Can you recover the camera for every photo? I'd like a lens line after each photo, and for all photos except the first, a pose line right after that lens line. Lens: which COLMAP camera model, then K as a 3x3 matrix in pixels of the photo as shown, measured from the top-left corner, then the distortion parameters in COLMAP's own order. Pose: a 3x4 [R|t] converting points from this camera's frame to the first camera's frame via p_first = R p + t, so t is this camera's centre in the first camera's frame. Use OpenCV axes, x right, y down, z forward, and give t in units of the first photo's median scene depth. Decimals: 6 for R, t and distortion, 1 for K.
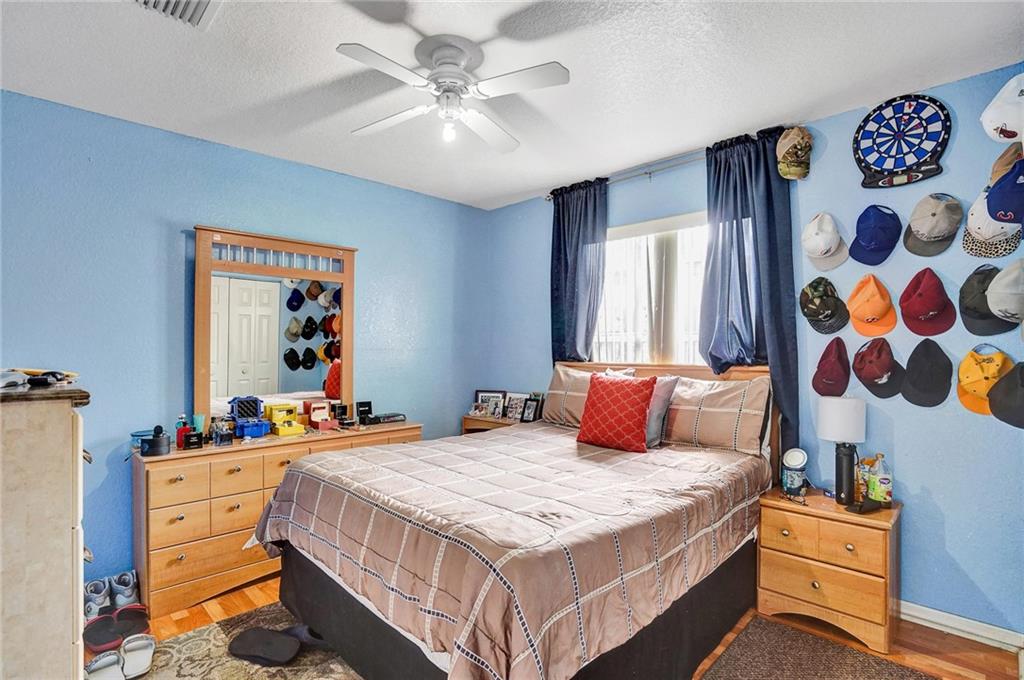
lens RADIAL K [[505.0, 0, 512.0], [0, 505.0, 340.0], [0, 0, 1]] dist [-0.020137, 0.000916]
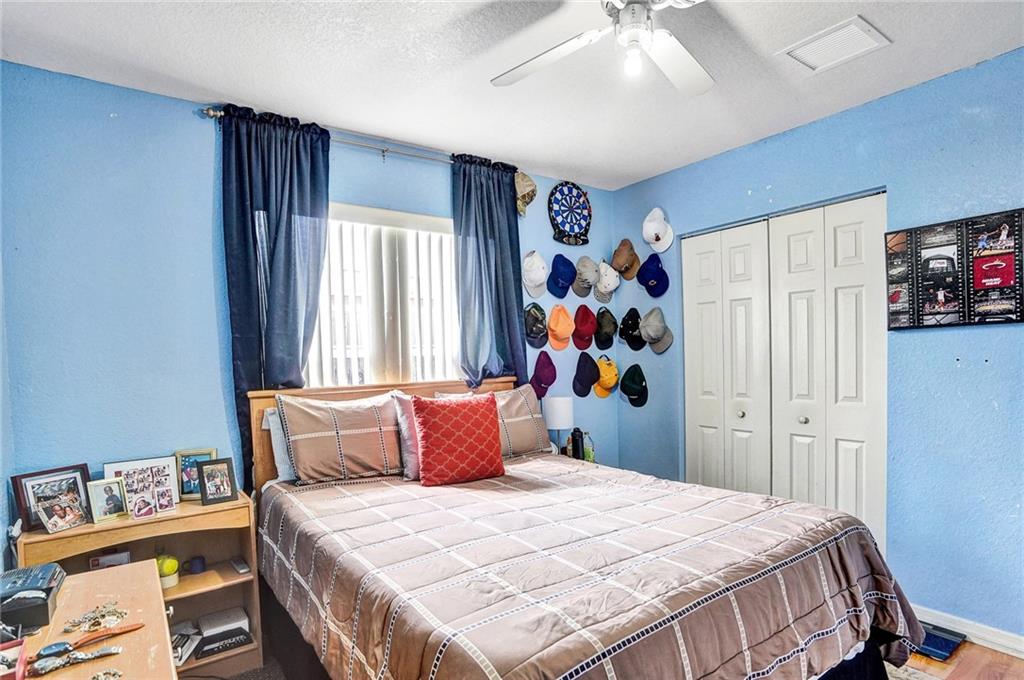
lens RADIAL K [[546.0, 0, 513.7], [0, 546.0, 372.3], [0, 0, 1]] dist [-0.002338, -0.000199]
pose [[0.164043, -0.038867, 0.985687, -0.783560], [0.010050, 0.999237, 0.037728, -0.003601], [-0.986402, 0.003717, 0.164309, 0.870861]]
